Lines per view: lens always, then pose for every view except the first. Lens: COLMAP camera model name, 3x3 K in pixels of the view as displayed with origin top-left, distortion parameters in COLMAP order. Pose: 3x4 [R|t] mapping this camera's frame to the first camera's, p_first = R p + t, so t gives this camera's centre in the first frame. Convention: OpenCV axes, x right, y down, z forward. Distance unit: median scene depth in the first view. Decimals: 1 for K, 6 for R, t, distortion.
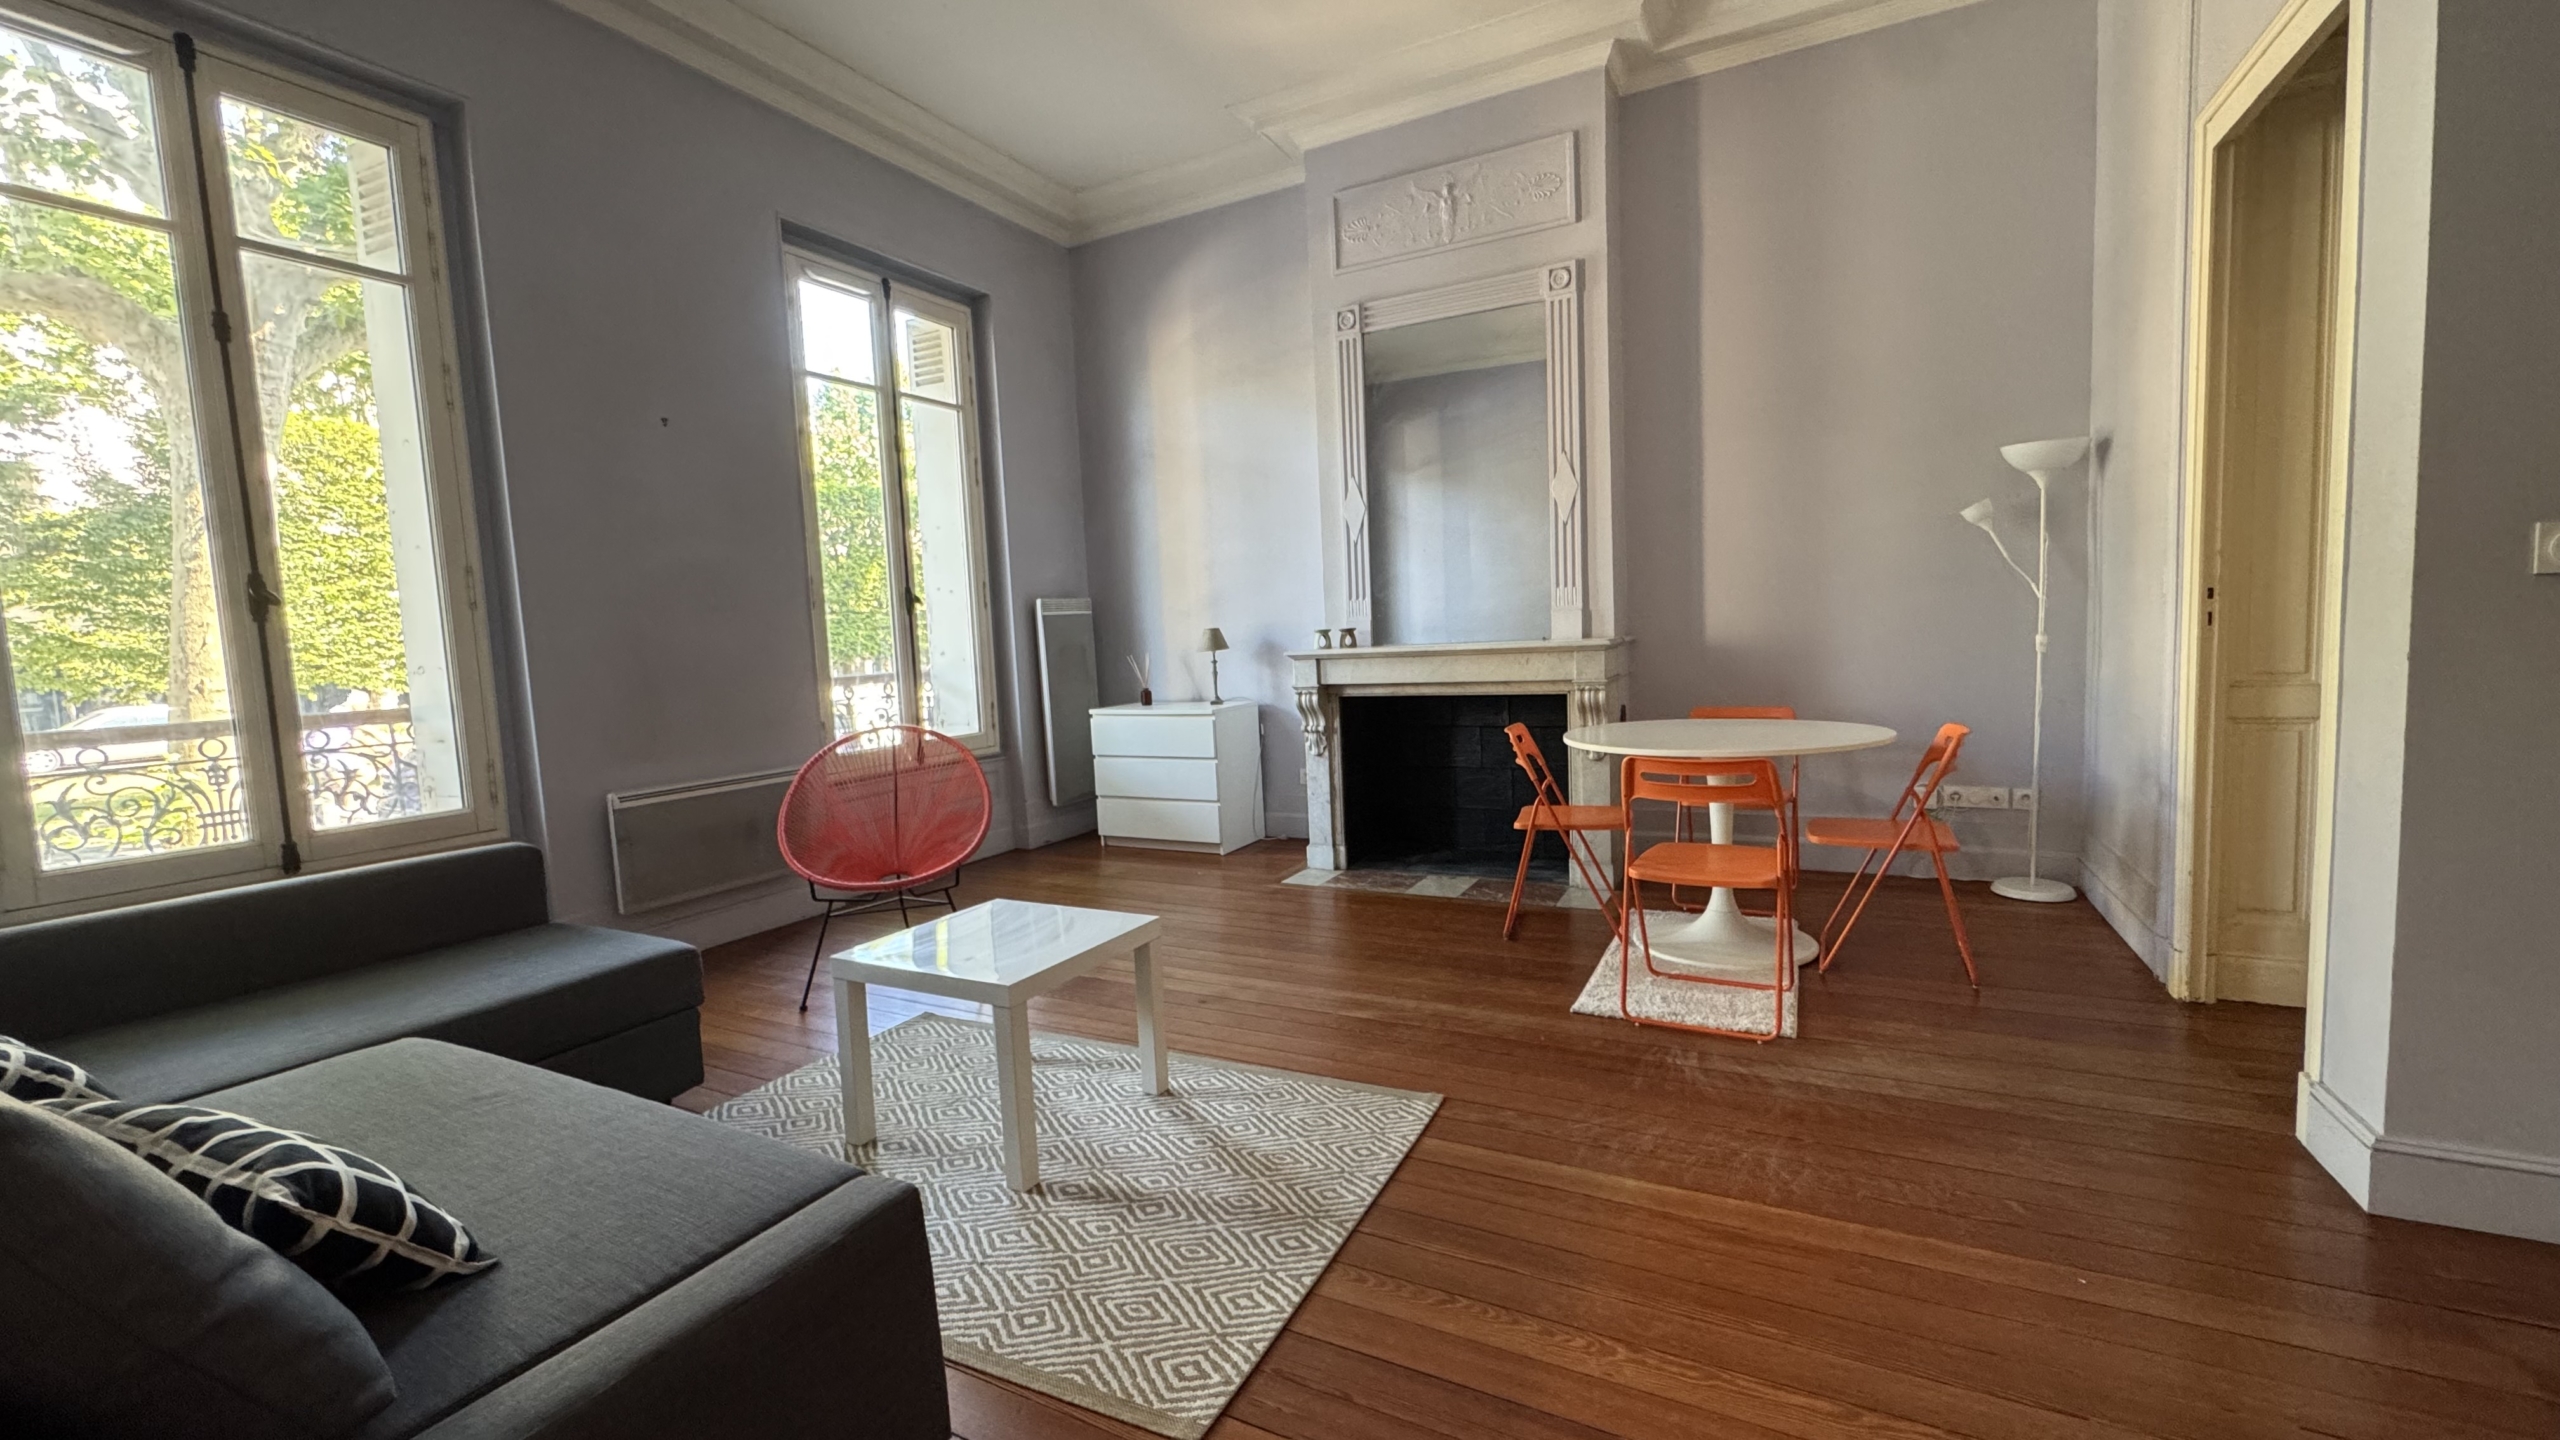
lens RADIAL K [[1024.0, 0, 1280.0], [0, 1024.0, 720.0], [0, 0, 1]] dist [-0.002071, -0.000026]
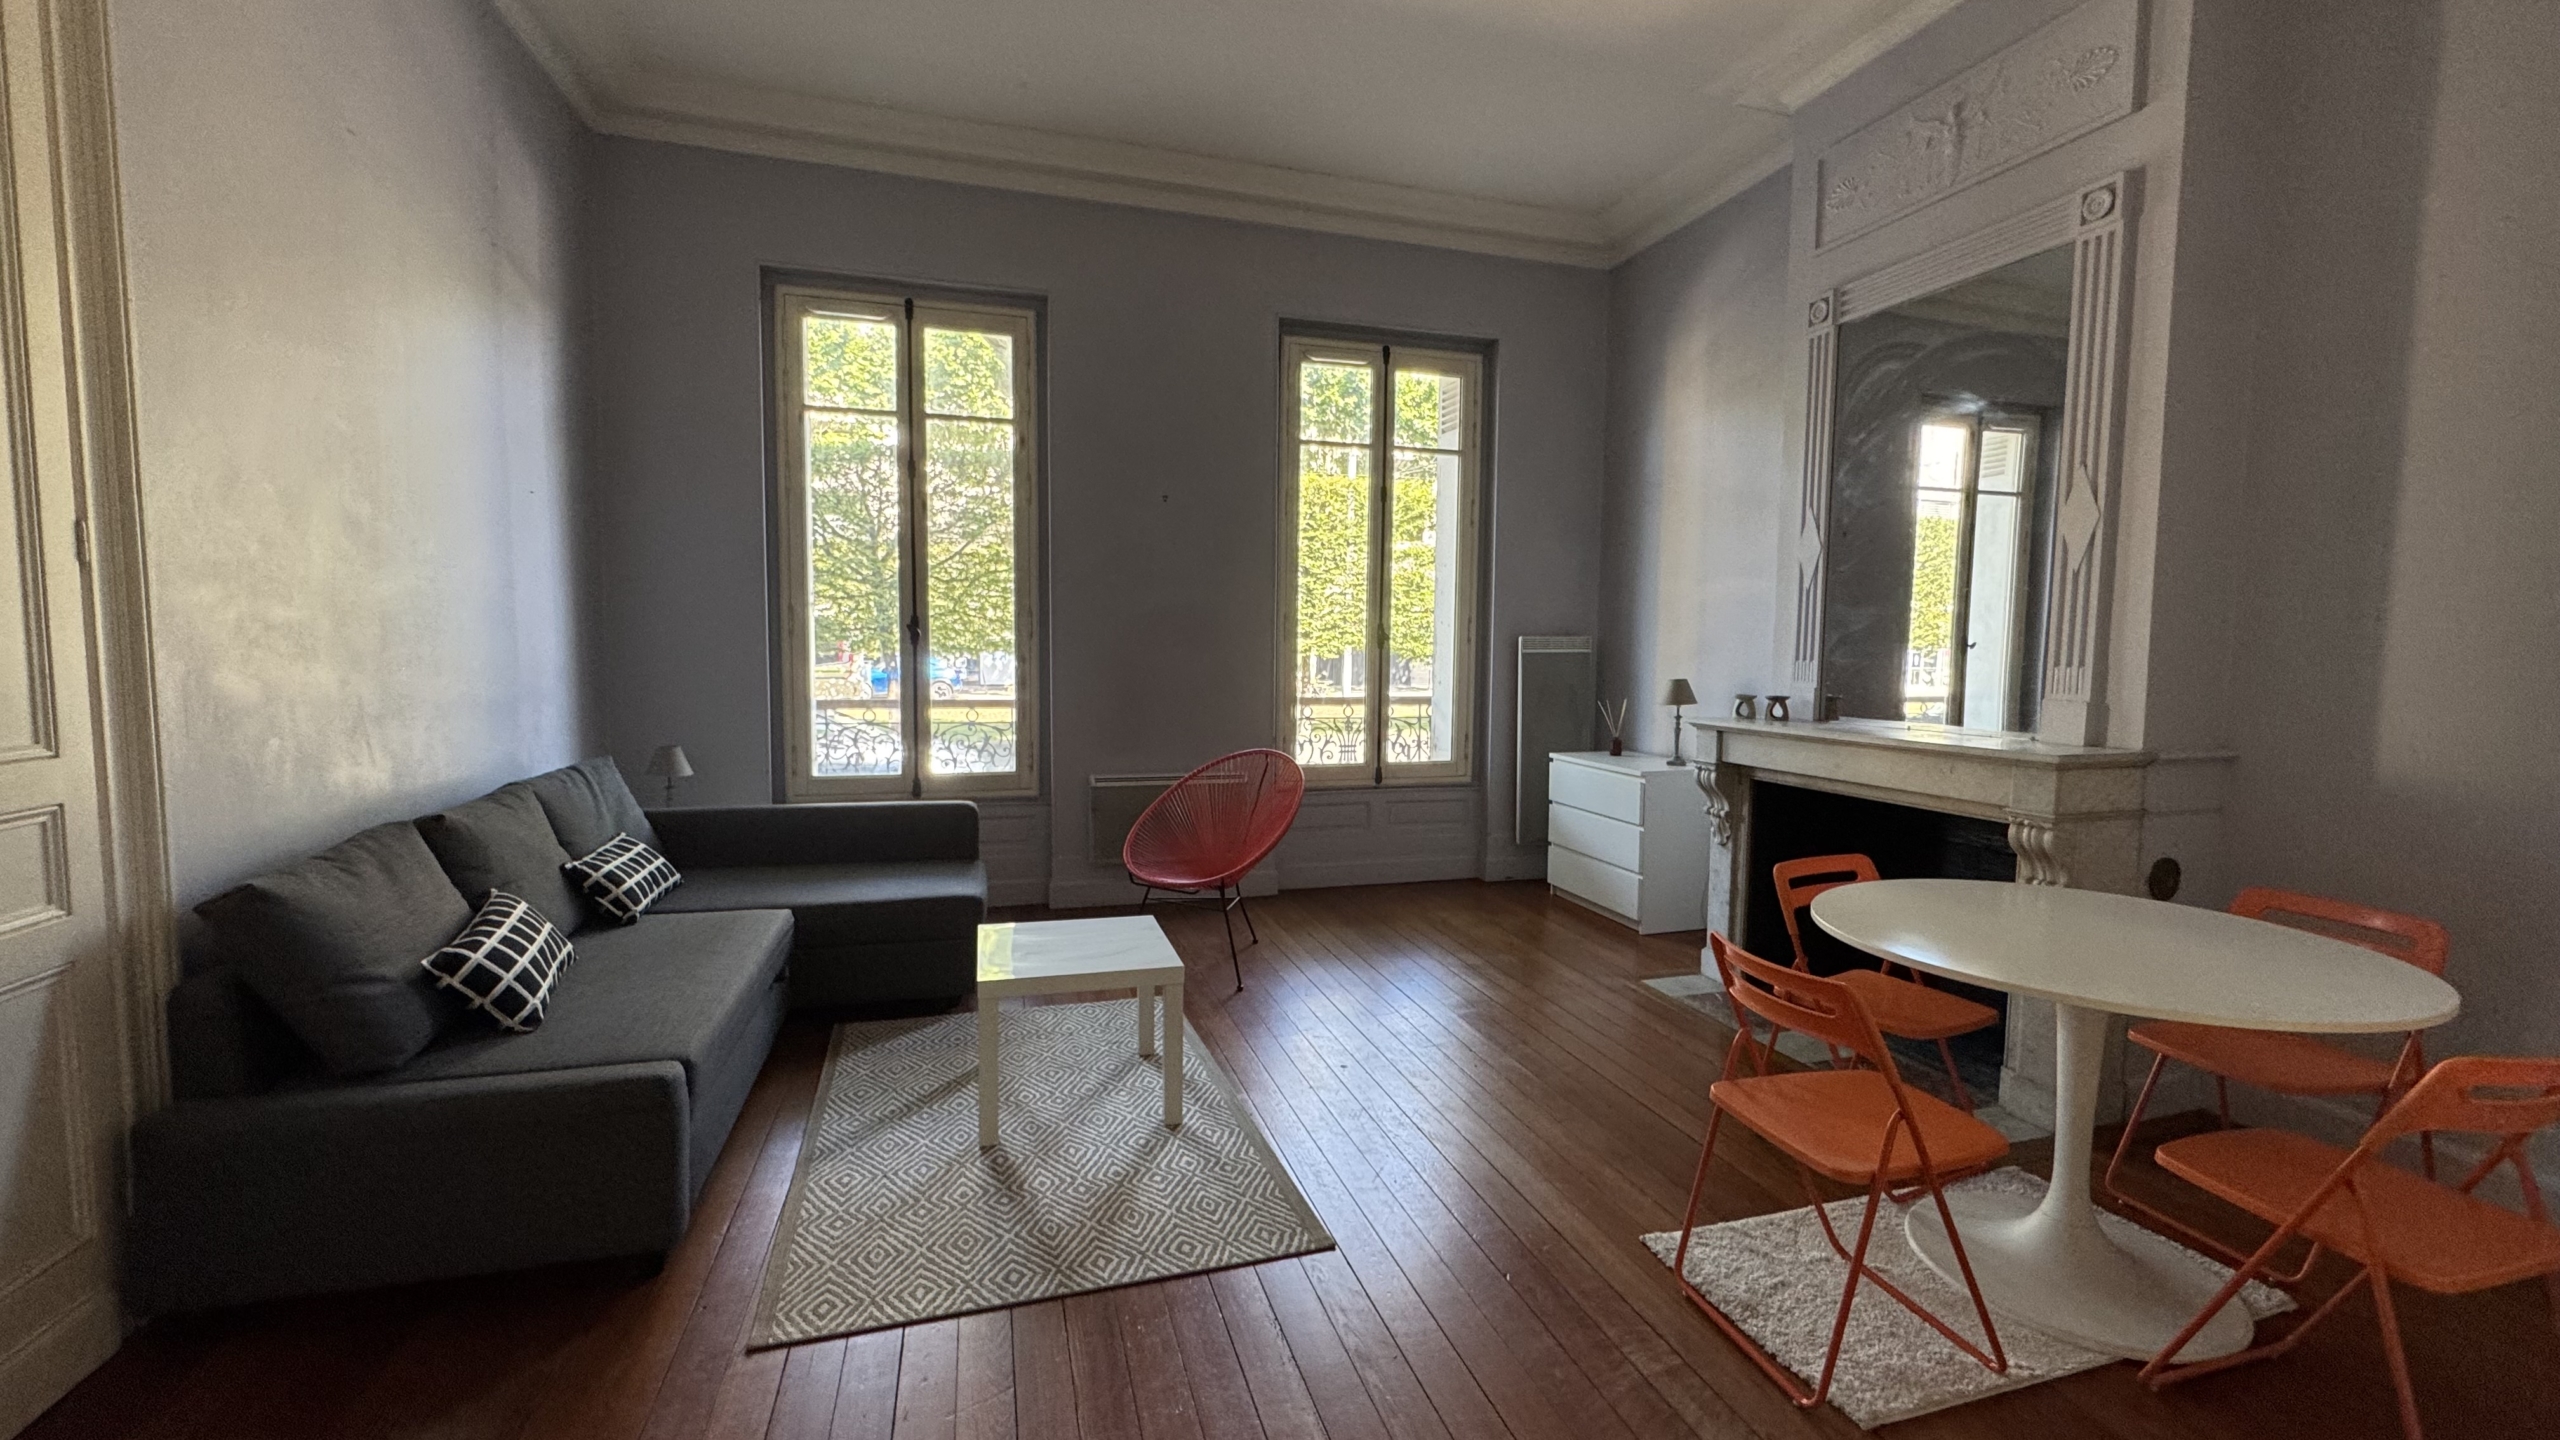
lens RADIAL K [[1024.0, 0, 1280.0], [0, 1024.0, 720.0], [0, 0, 1]] dist [-0.002071, -0.000026]
pose [[0.697847, 0.104853, -0.708531, 0.375909], [-0.103643, 0.993598, 0.044959, -0.068523], [0.708709, 0.042060, 0.704247, 0.158465]]
